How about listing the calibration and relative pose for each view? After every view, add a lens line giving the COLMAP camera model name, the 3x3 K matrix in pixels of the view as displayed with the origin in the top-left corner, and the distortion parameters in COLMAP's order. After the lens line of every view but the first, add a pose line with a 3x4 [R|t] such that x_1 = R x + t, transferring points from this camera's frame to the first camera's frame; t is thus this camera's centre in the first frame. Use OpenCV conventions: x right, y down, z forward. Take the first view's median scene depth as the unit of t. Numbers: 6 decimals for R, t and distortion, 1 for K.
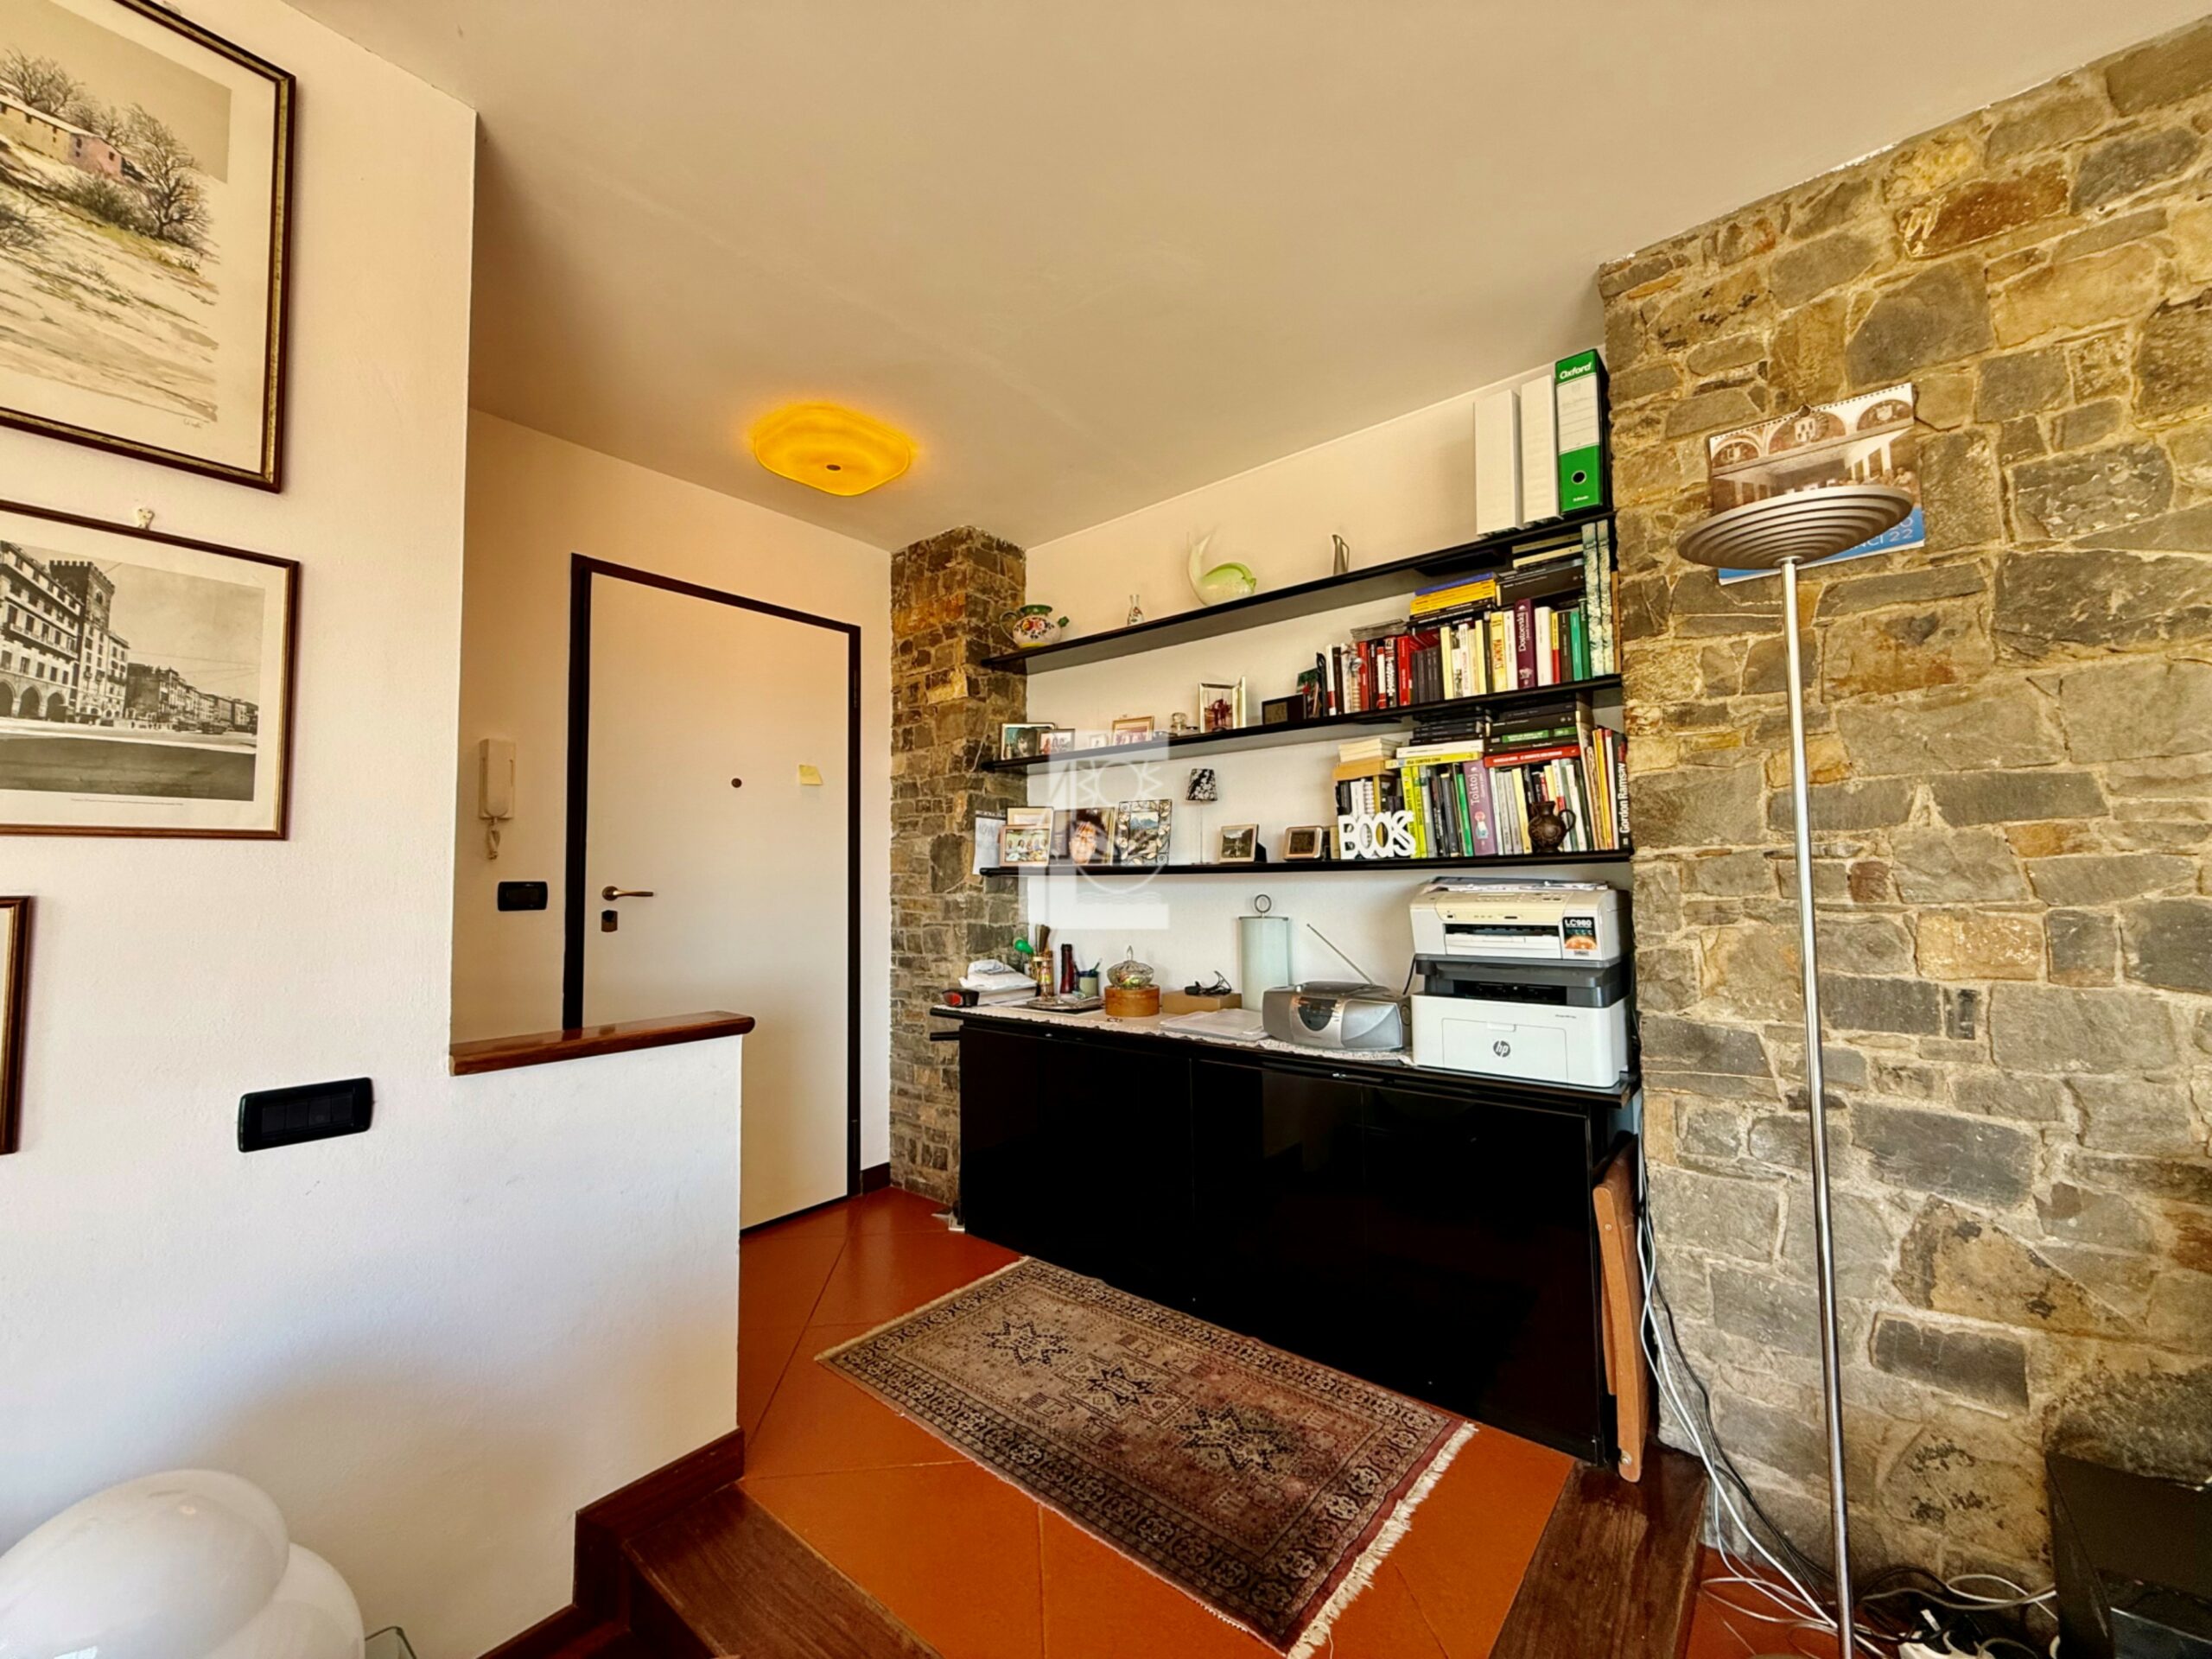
lens RADIAL K [[879.5, 0, 1101.1], [0, 879.5, 830.0], [0, 0, 1]] dist [0.000026, 0.000099]
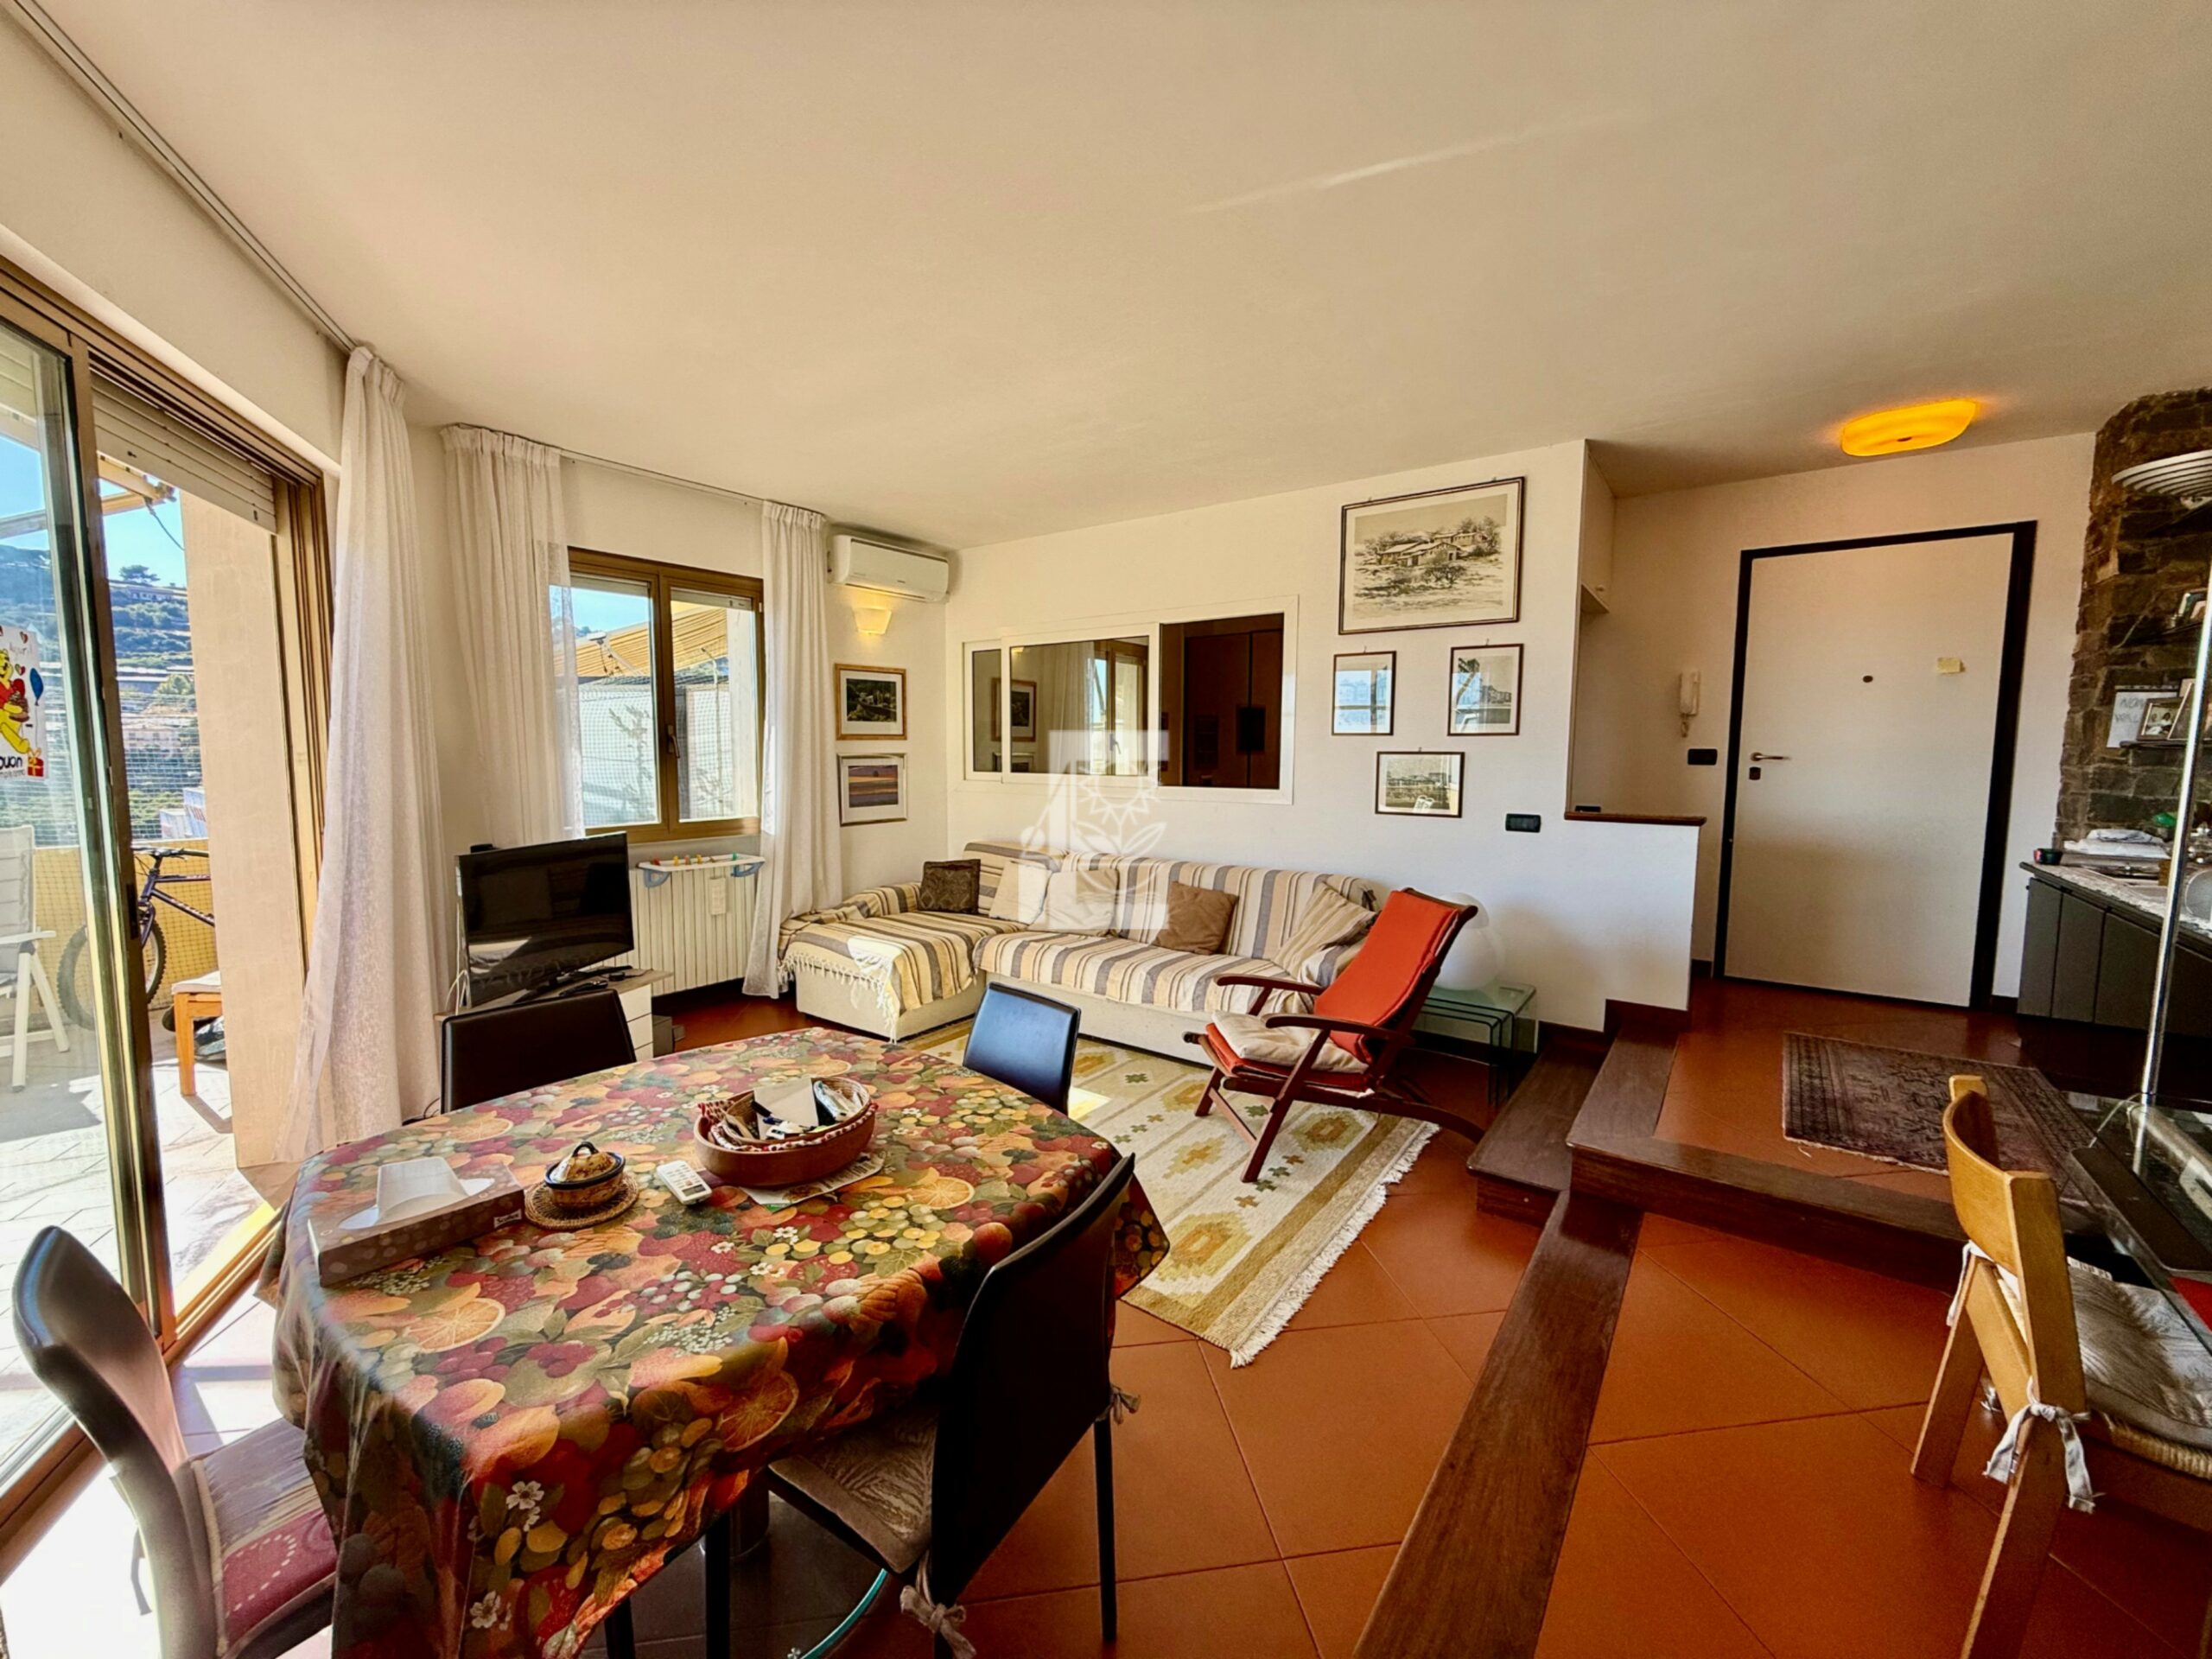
lens RADIAL K [[879.5, 0, 1106.6], [0, 879.5, 818.9], [0, 0, 1]] dist [0.000026, 0.000099]
pose [[0.059773, 0.095528, -0.993631, 1.169408], [0.055696, 0.993540, 0.098870, -0.049283], [0.996657, -0.061251, 0.054066, -0.355092]]
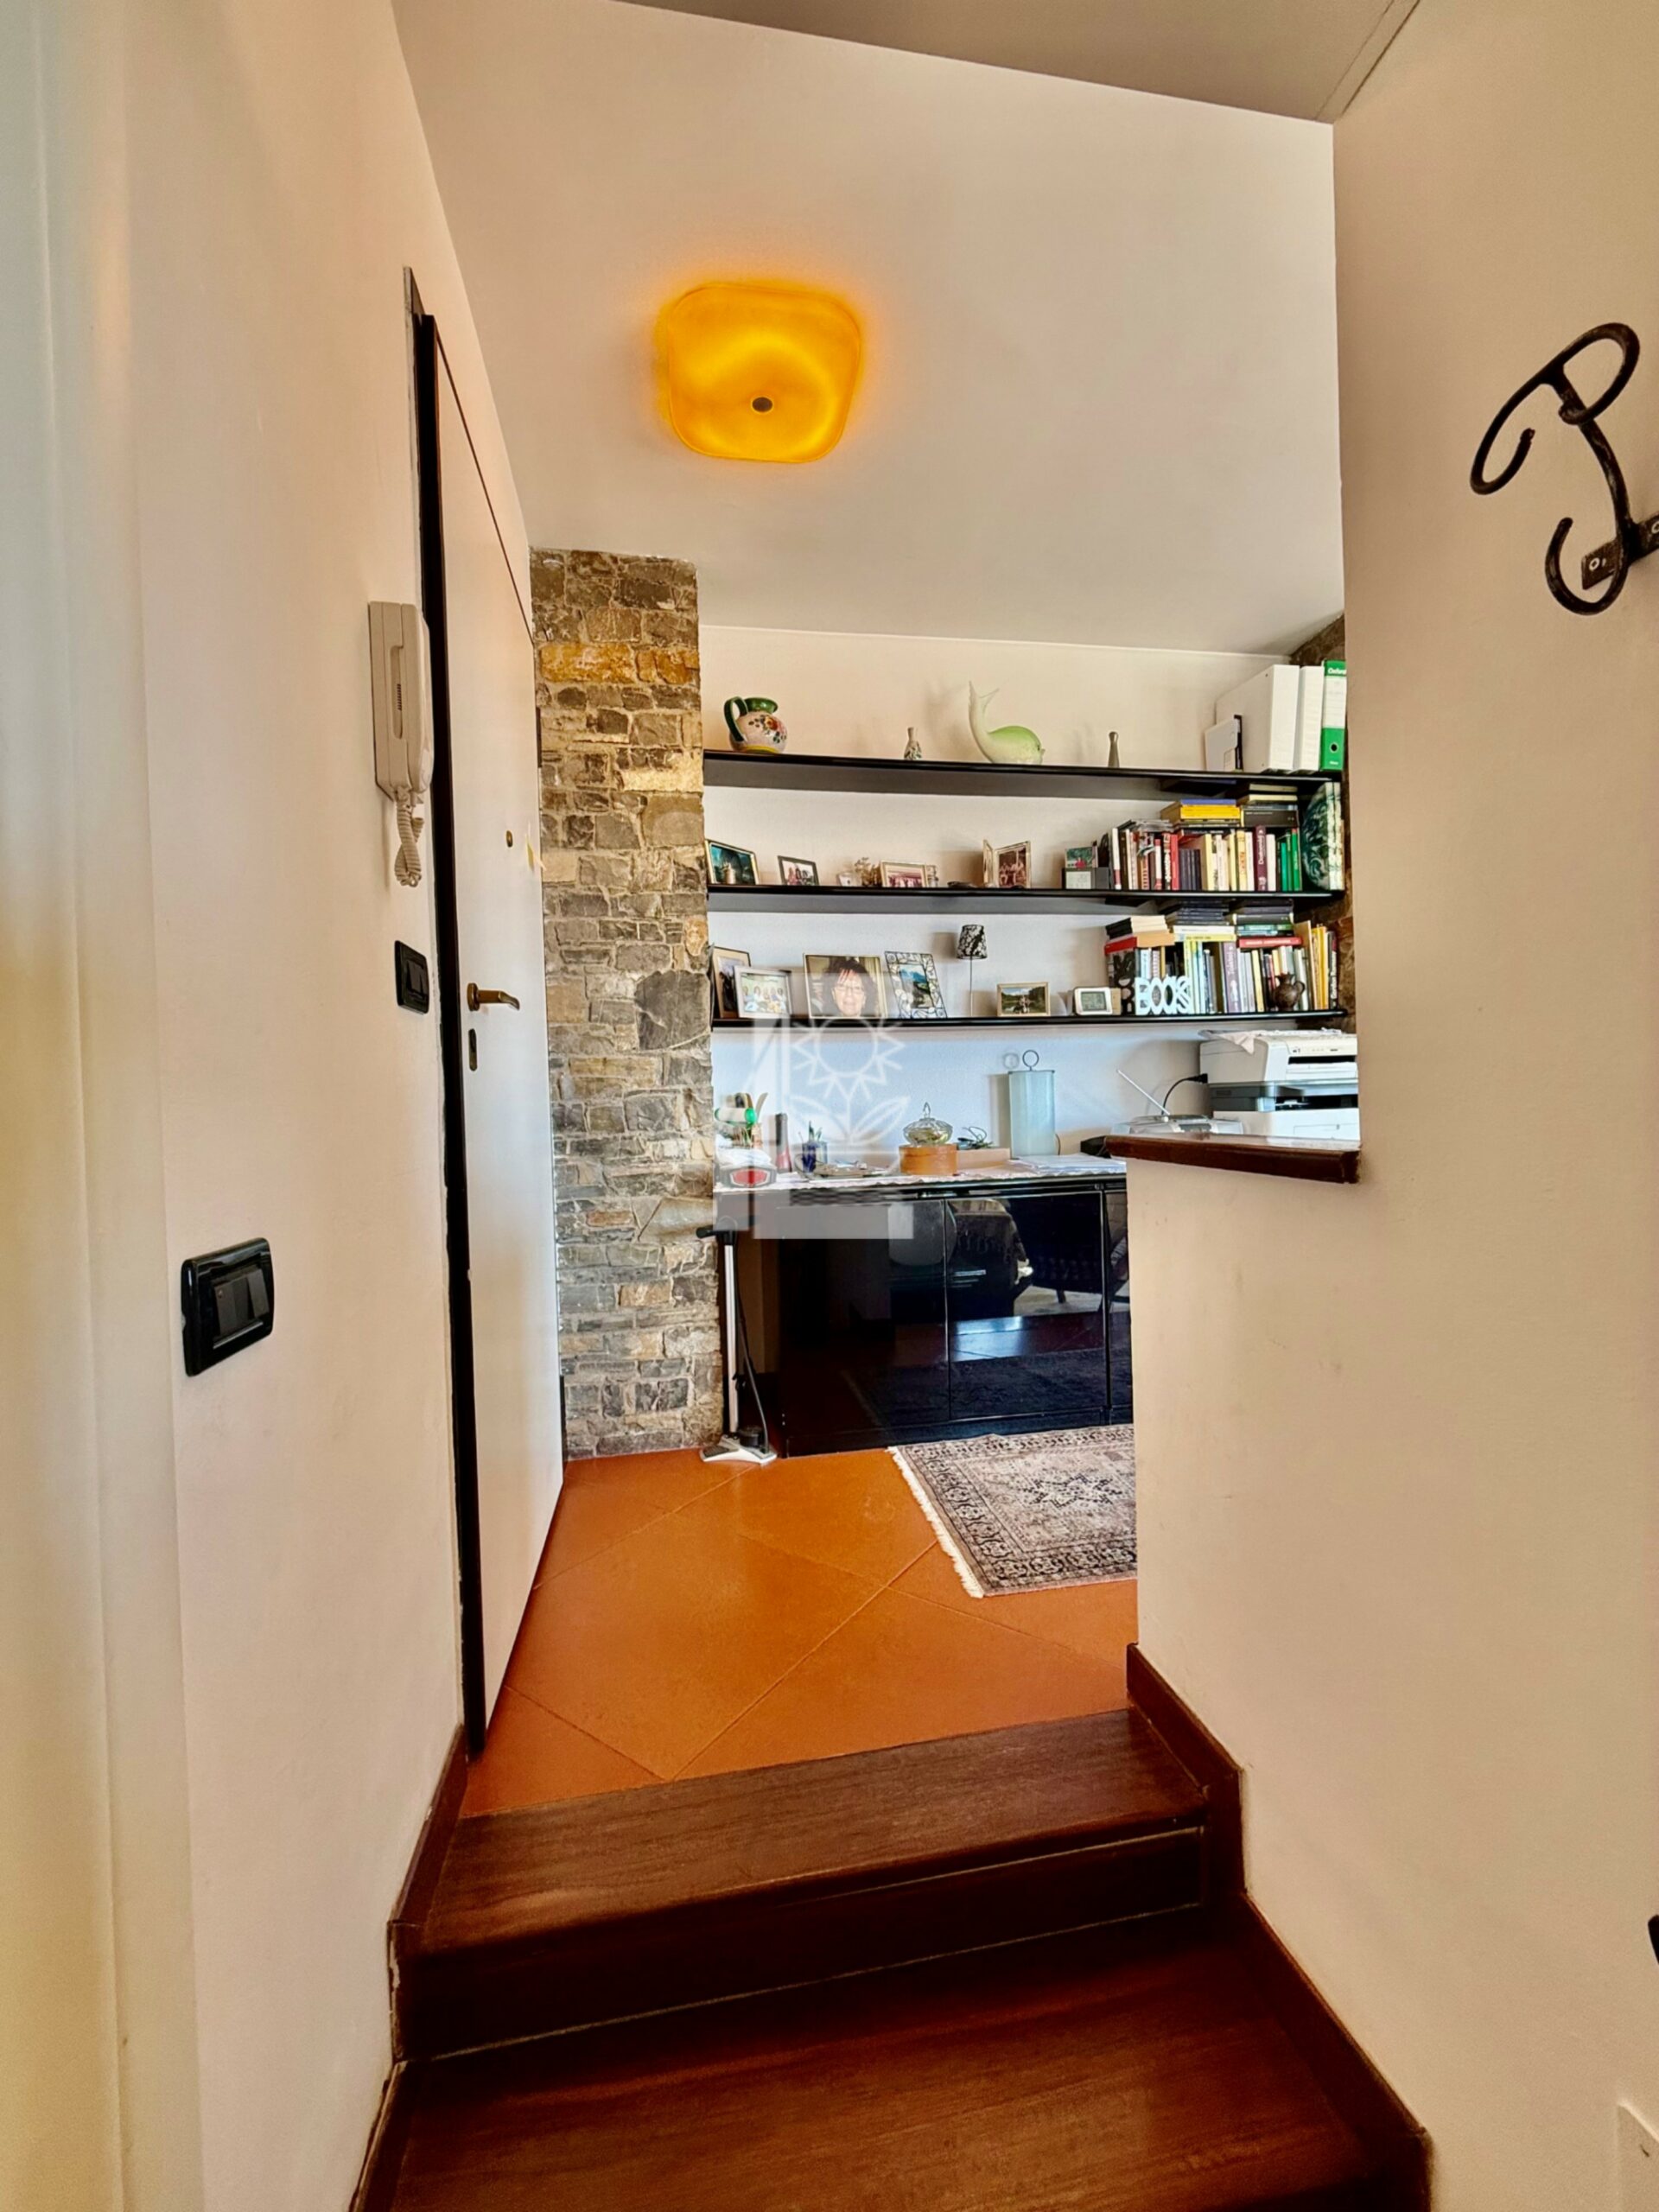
lens RADIAL K [[879.5, 0, 826.6], [0, 879.5, 1114.5], [0, 0, 1]] dist [0.000026, 0.000099]
pose [[0.651905, -0.017455, 0.758099, -0.943041], [-0.021173, 0.998926, 0.041208, 0.134147], [-0.758005, -0.042915, 0.650836, 0.575126]]
